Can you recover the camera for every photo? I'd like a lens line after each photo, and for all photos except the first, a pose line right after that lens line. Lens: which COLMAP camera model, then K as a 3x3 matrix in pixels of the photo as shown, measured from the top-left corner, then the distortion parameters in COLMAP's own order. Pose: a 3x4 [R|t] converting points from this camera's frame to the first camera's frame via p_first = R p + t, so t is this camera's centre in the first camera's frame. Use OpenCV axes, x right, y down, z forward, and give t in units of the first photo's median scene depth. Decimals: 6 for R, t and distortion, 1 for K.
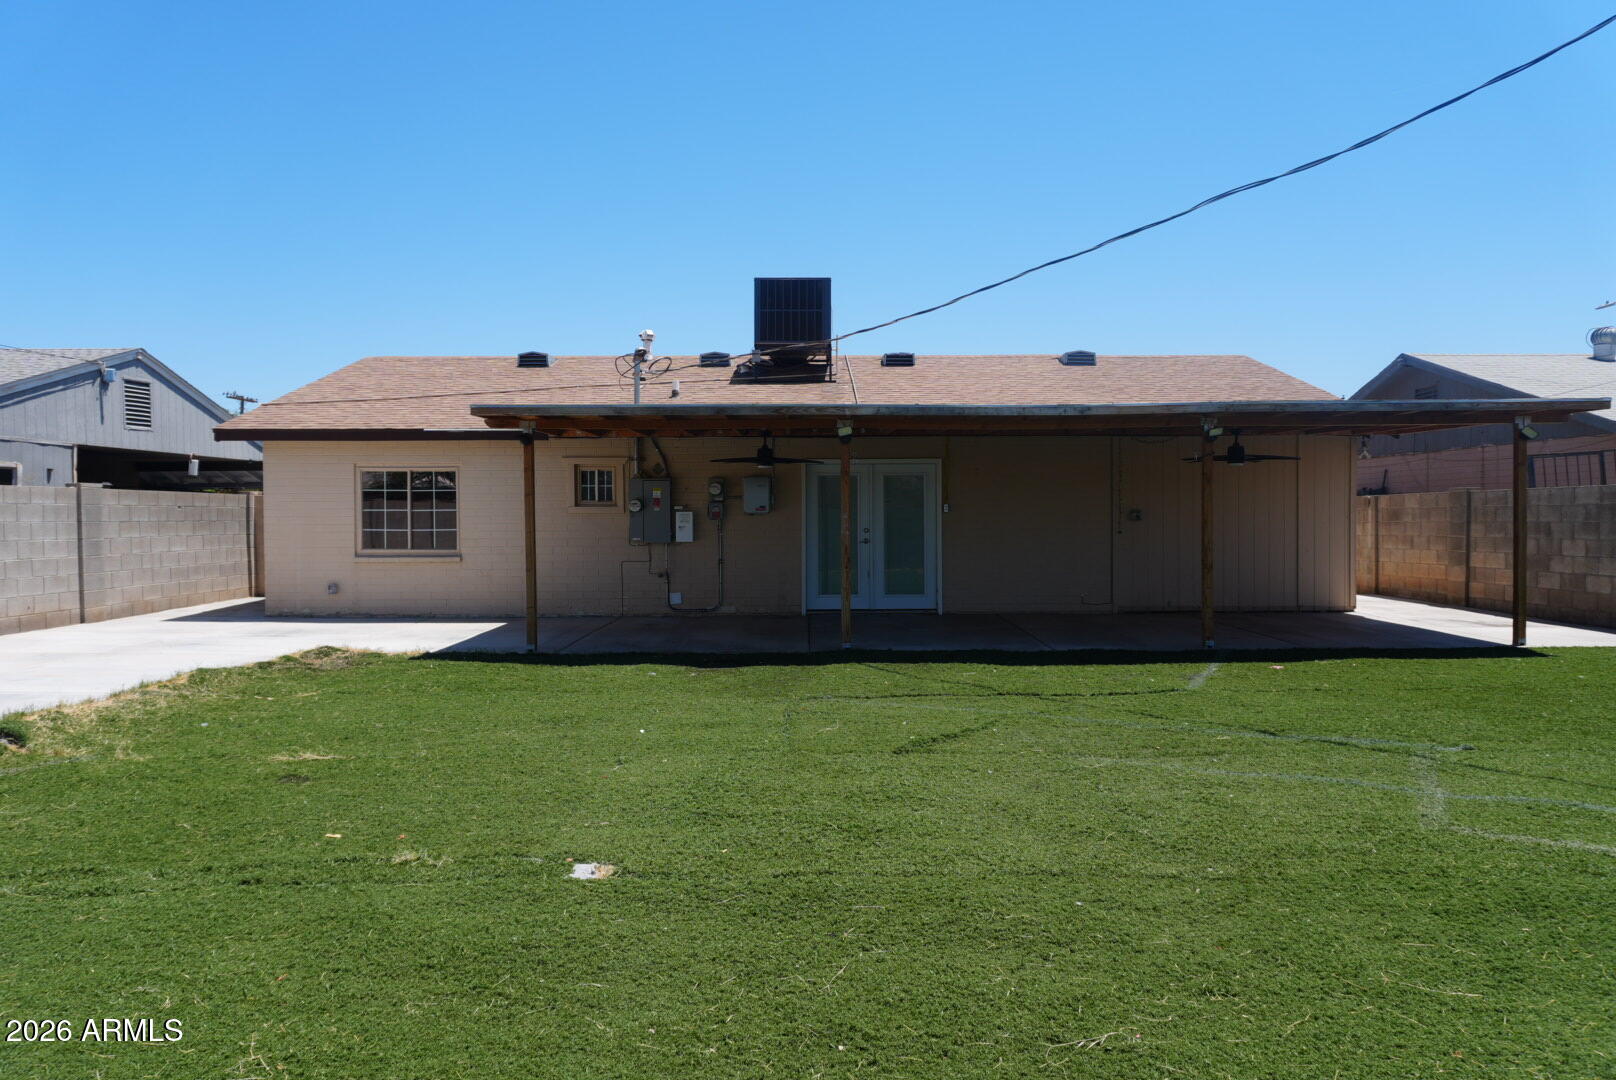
lens RADIAL K [[1076.3, 0, 809.5], [0, 1076.3, 533.0], [0, 0, 1]] dist [0.004417, 0.002935]
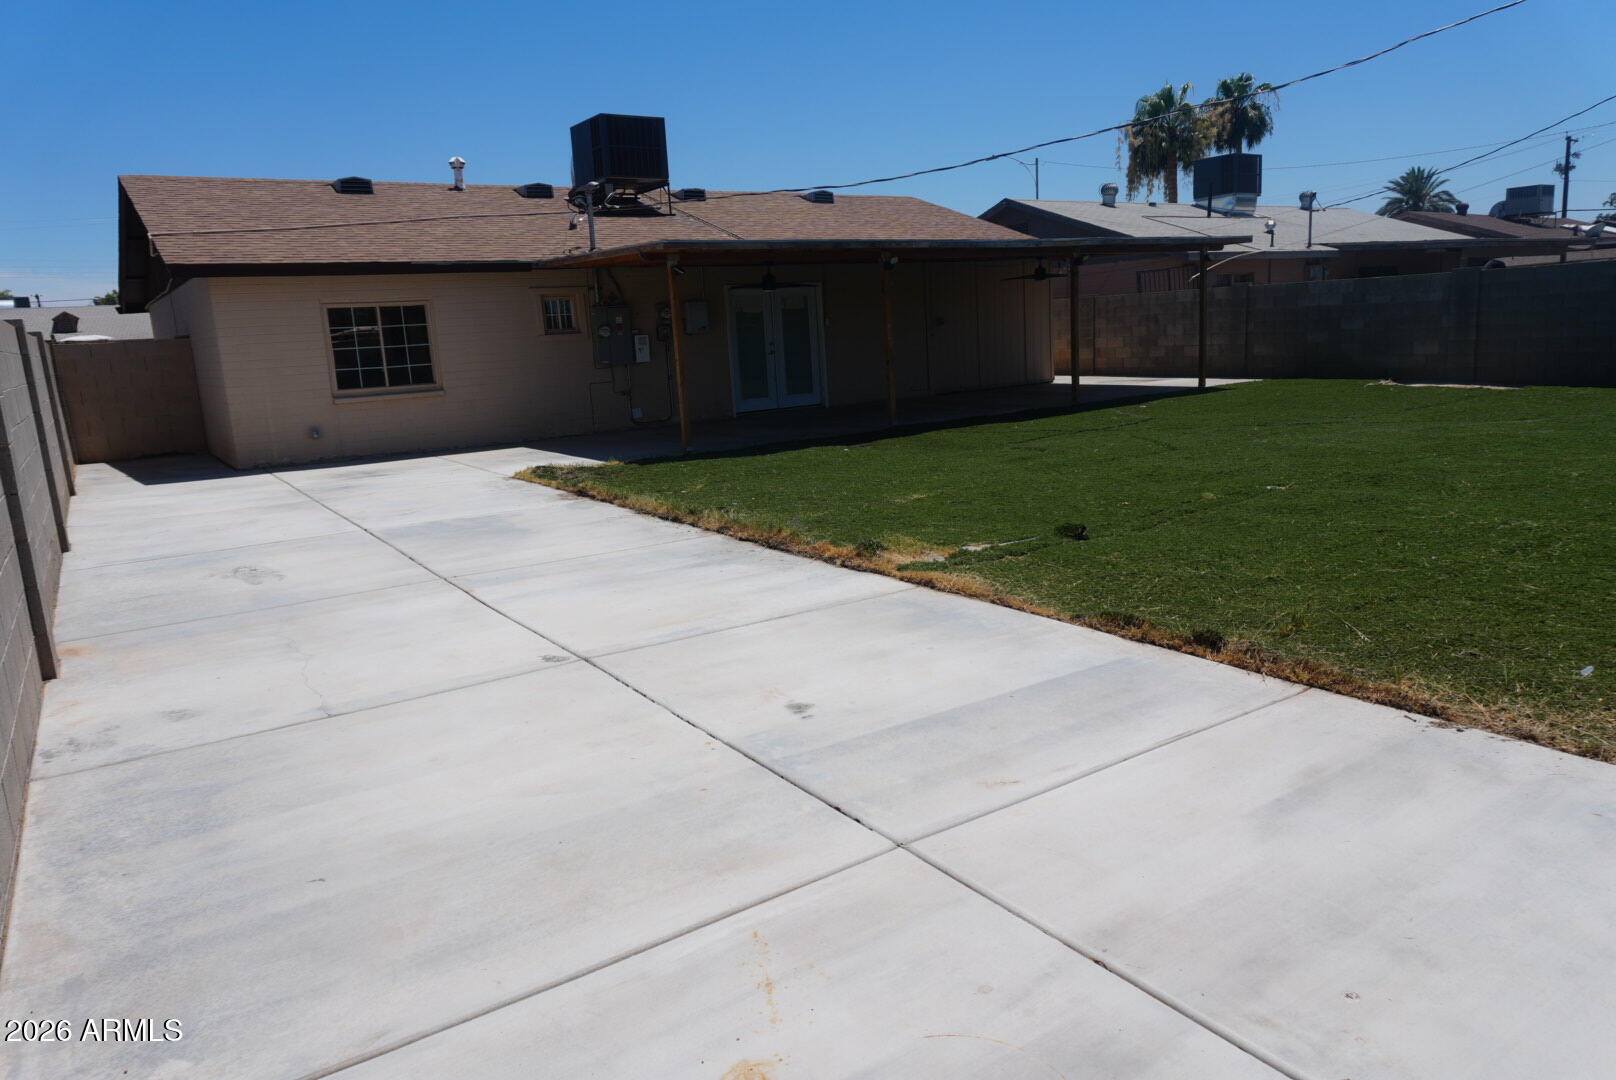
lens RADIAL K [[1076.3, 0, 808.8], [0, 1076.3, 544.4], [0, 0, 1]] dist [0.004417, 0.002935]
pose [[0.824574, -0.153812, 0.544444, -0.613554], [0.061439, 0.980987, 0.184091, -0.001353], [-0.562408, -0.118346, 0.818346, -0.049380]]
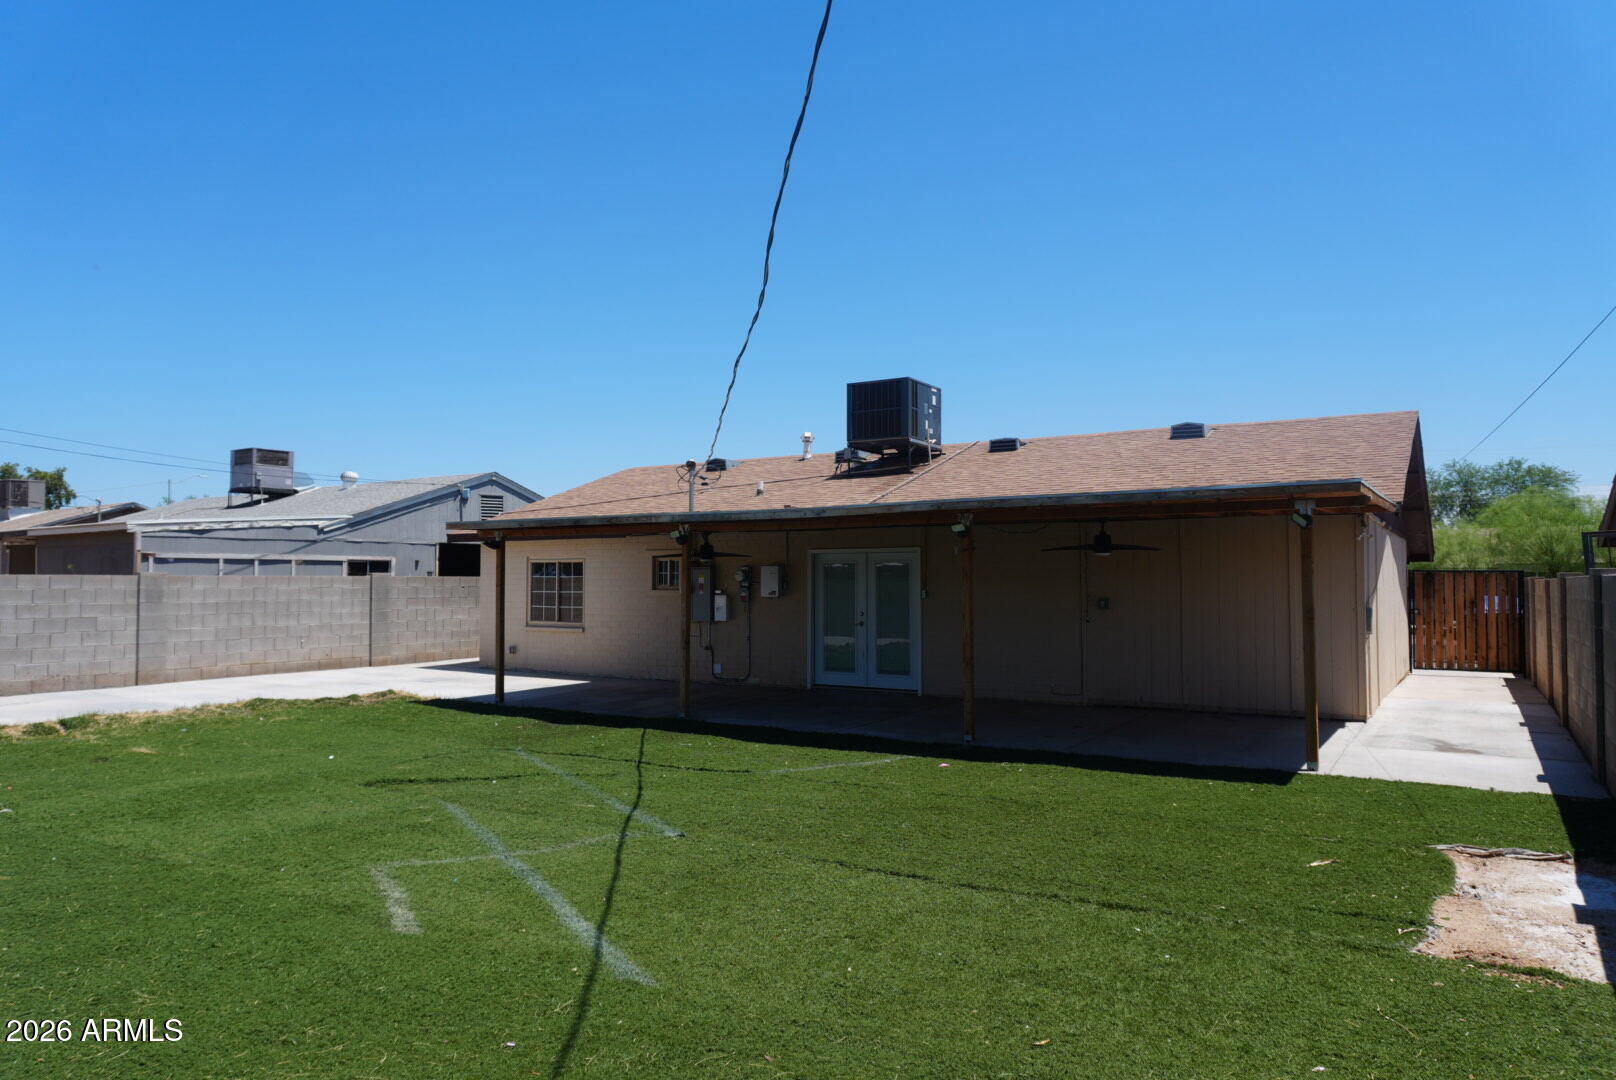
lens RADIAL K [[1076.3, 0, 805.7], [0, 1076.3, 529.3], [0, 0, 1]] dist [0.004417, 0.002935]
pose [[0.843513, -0.022589, -0.536633, 0.591728], [-0.011109, 0.998168, -0.059478, -0.022566], [0.536993, 0.056132, 0.841717, 0.051072]]
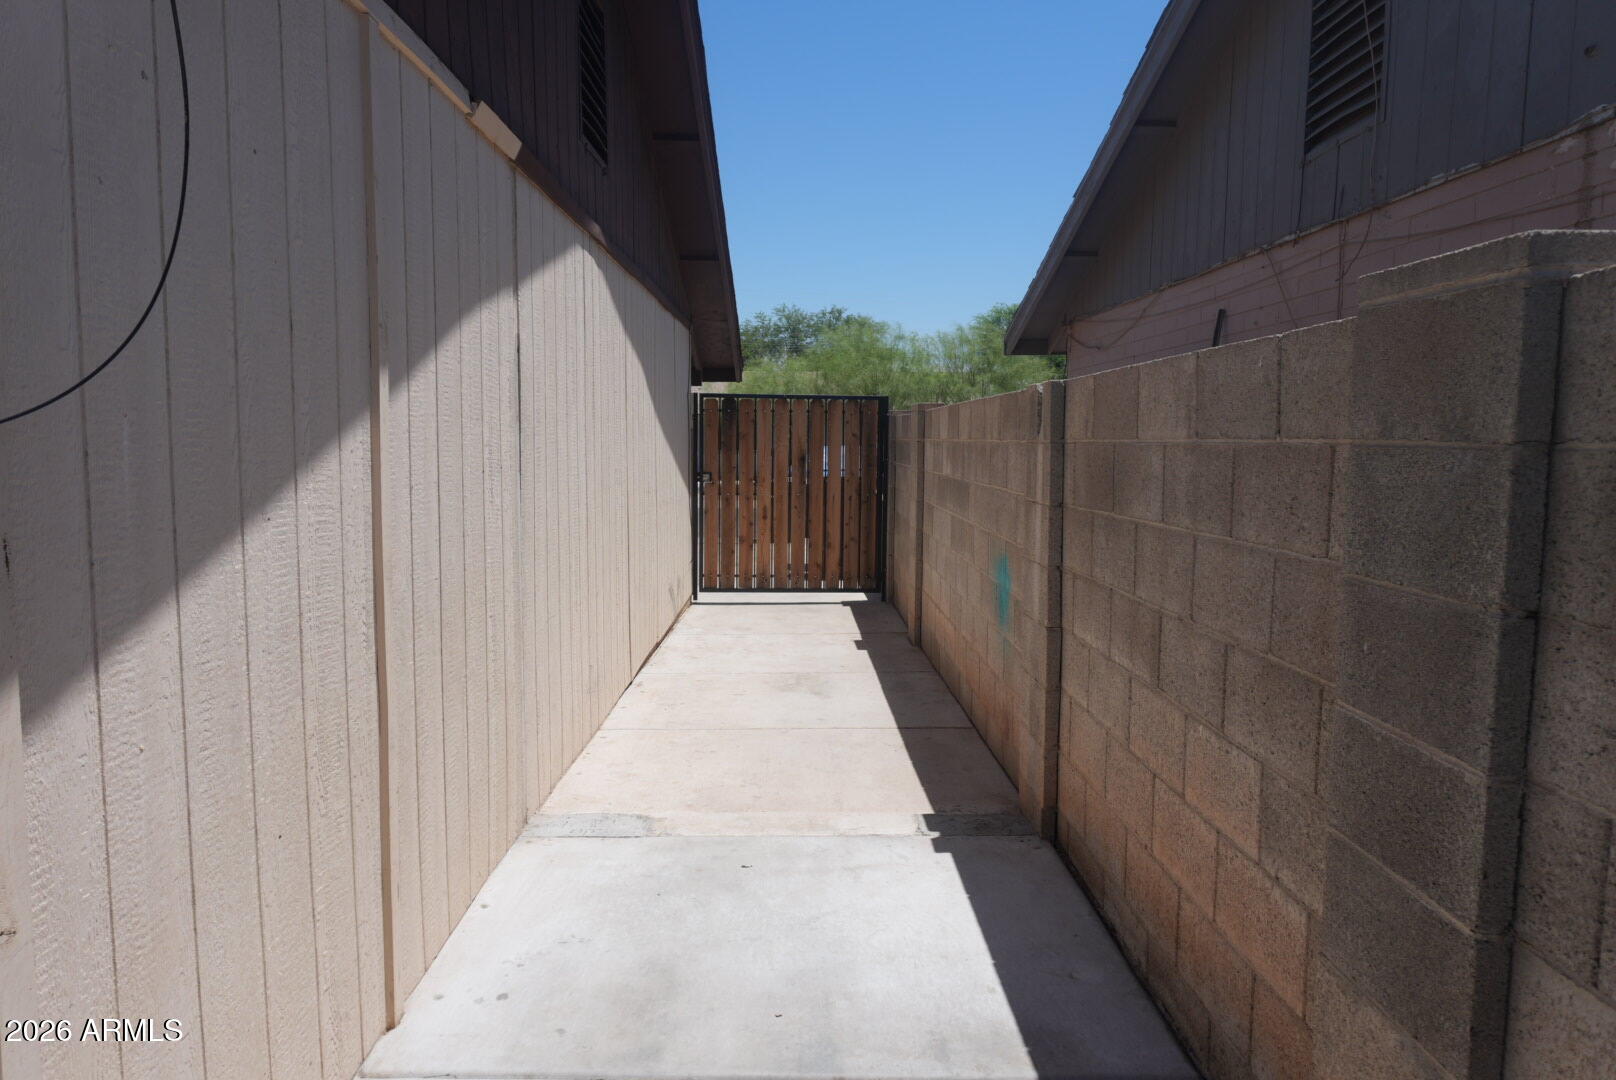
lens RADIAL K [[1076.3, 0, 810.2], [0, 1076.3, 535.6], [0, 0, 1]] dist [0.004417, 0.002935]
pose [[0.999968, 0.007847, 0.001389, 0.572890], [-0.007931, 0.996952, 0.077619, -0.025043], [-0.000775, -0.077628, 0.996982, 0.947229]]
